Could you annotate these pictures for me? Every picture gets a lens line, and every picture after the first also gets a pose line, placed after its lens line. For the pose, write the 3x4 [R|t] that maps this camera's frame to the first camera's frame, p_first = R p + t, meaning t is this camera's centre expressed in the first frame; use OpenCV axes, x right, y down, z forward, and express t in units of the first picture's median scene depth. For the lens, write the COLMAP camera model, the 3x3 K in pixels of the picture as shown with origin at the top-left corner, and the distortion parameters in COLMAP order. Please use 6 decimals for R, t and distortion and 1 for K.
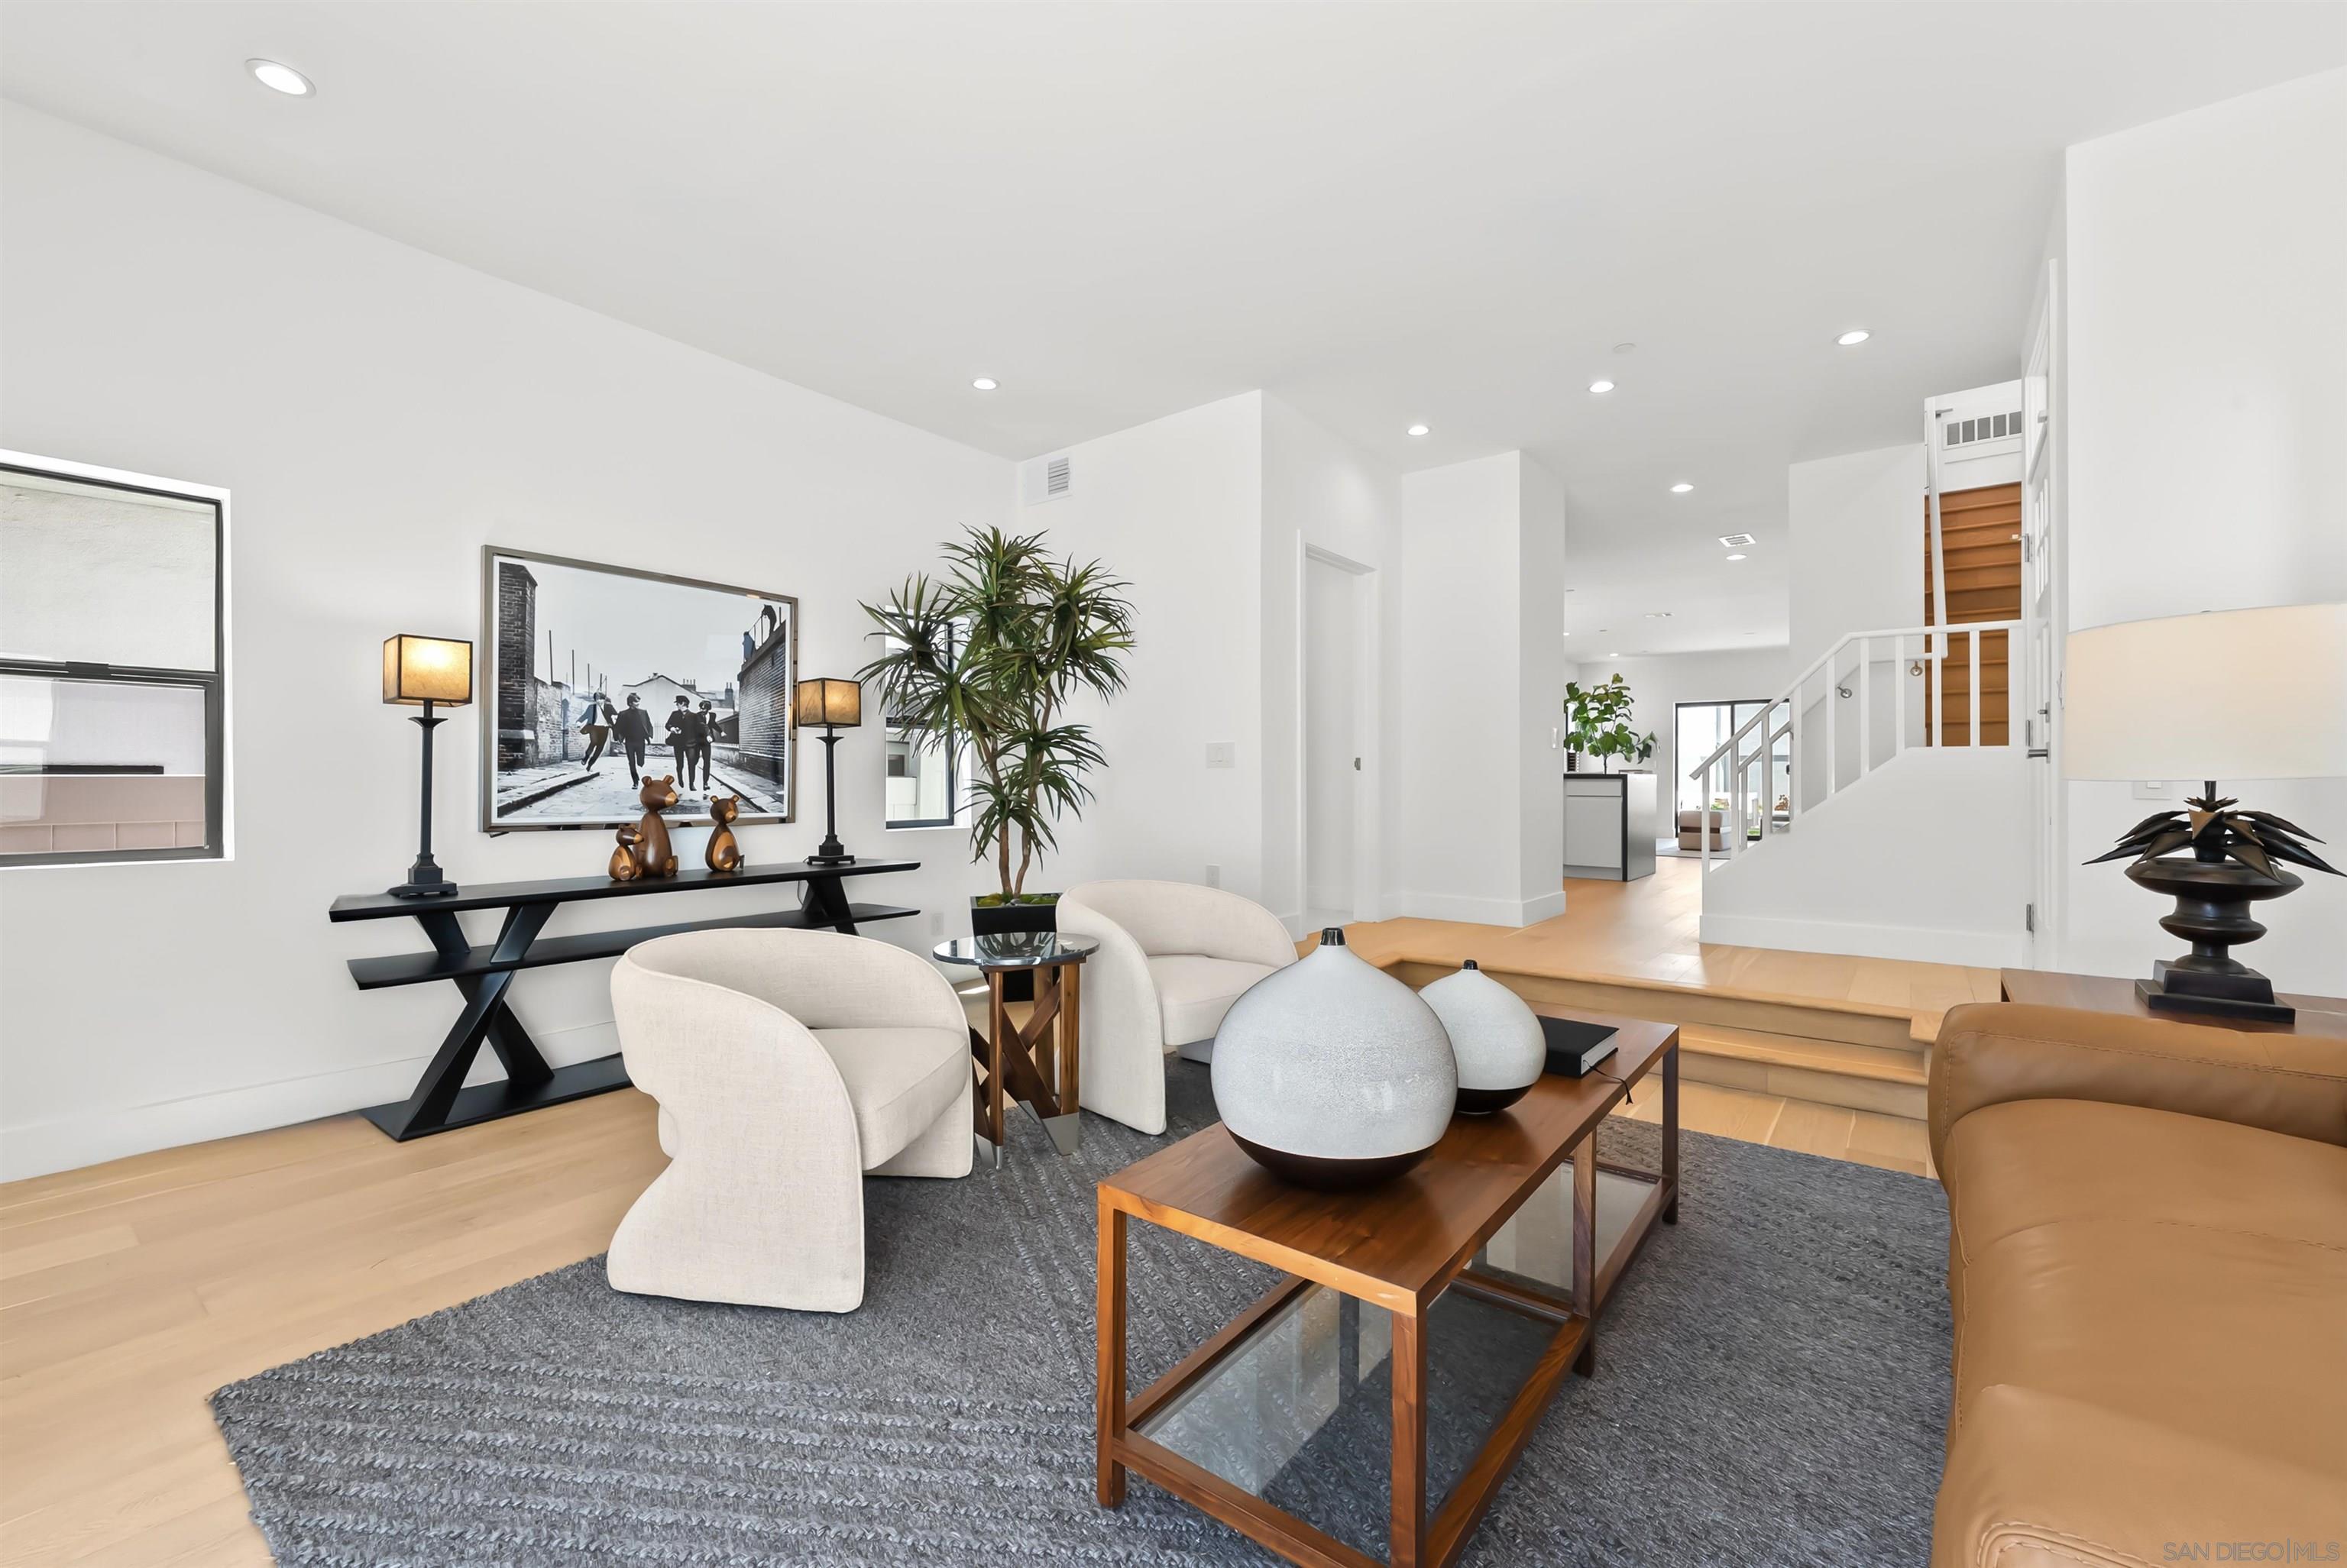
lens RADIAL K [[967.7, 0, 1177.3], [0, 967.7, 779.8], [0, 0, 1]] dist [0.001913, 0.000194]
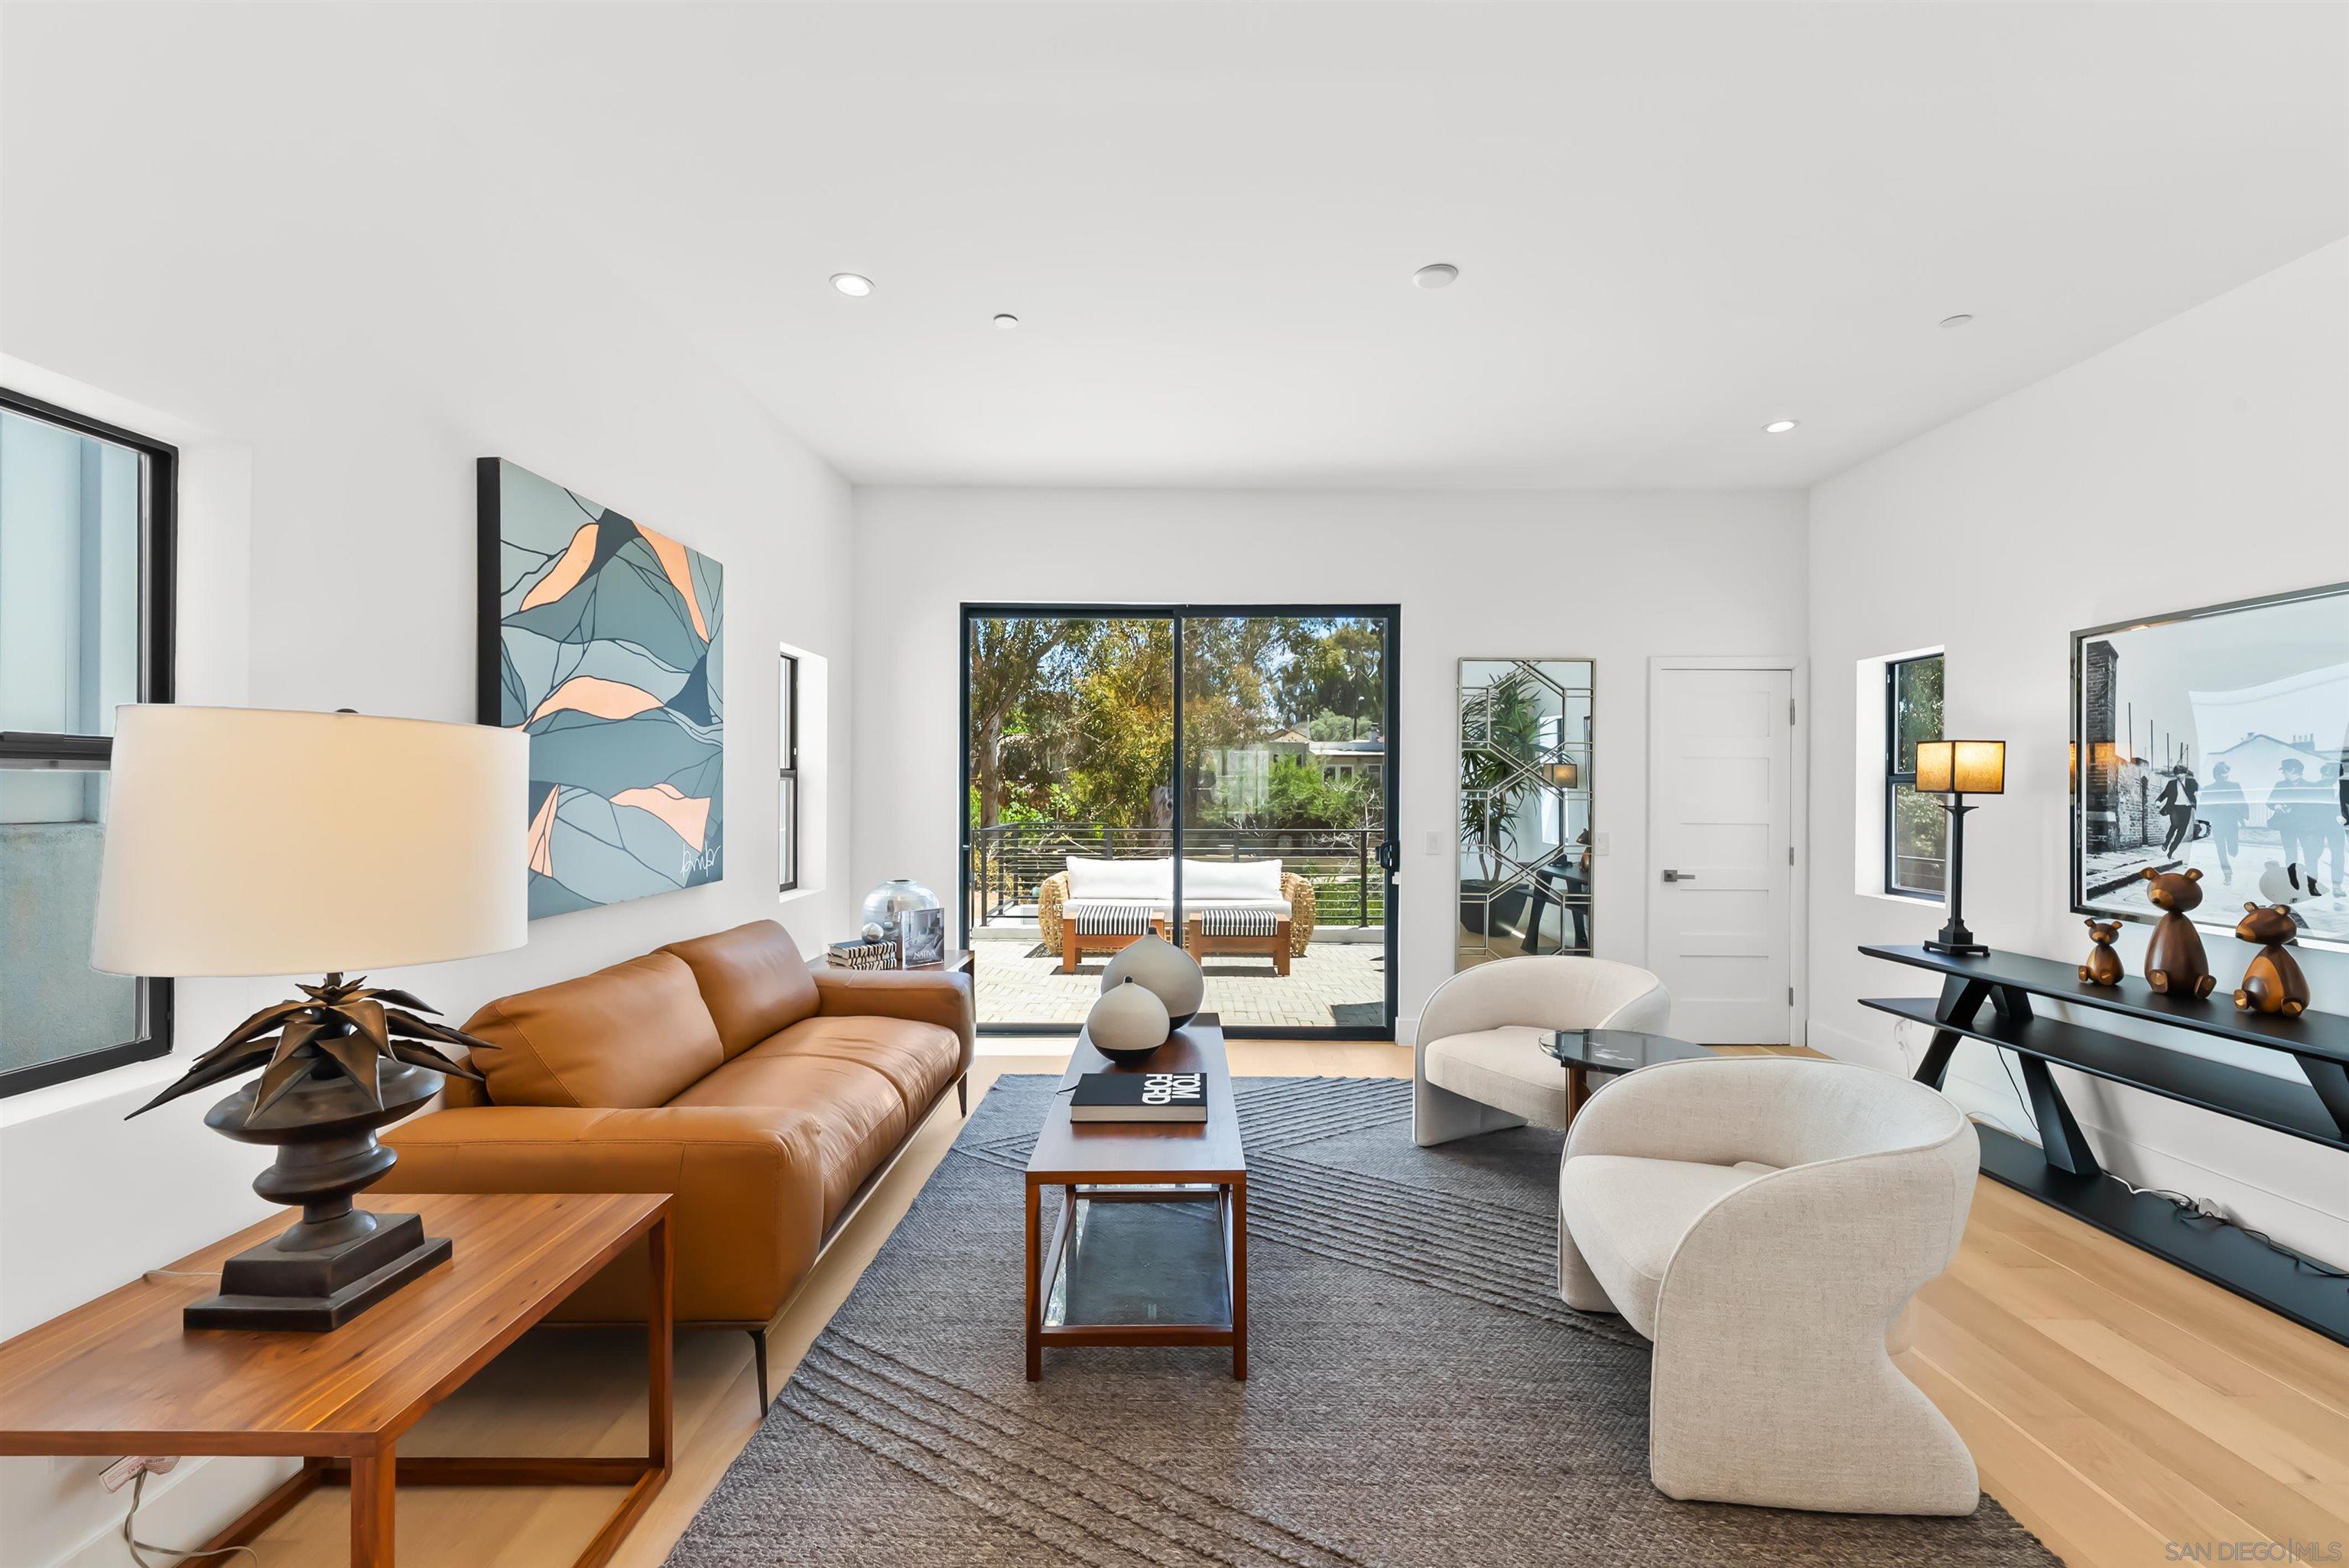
lens RADIAL K [[968.6, 0, 1181.8], [0, 968.6, 793.0], [0, 0, 1]] dist [0.001913, 0.000194]
pose [[-0.806434, 0.003698, -0.591312, 0.609139], [0.004325, 0.999991, 0.000356, -0.071831], [0.591308, -0.002270, -0.806442, 1.190931]]
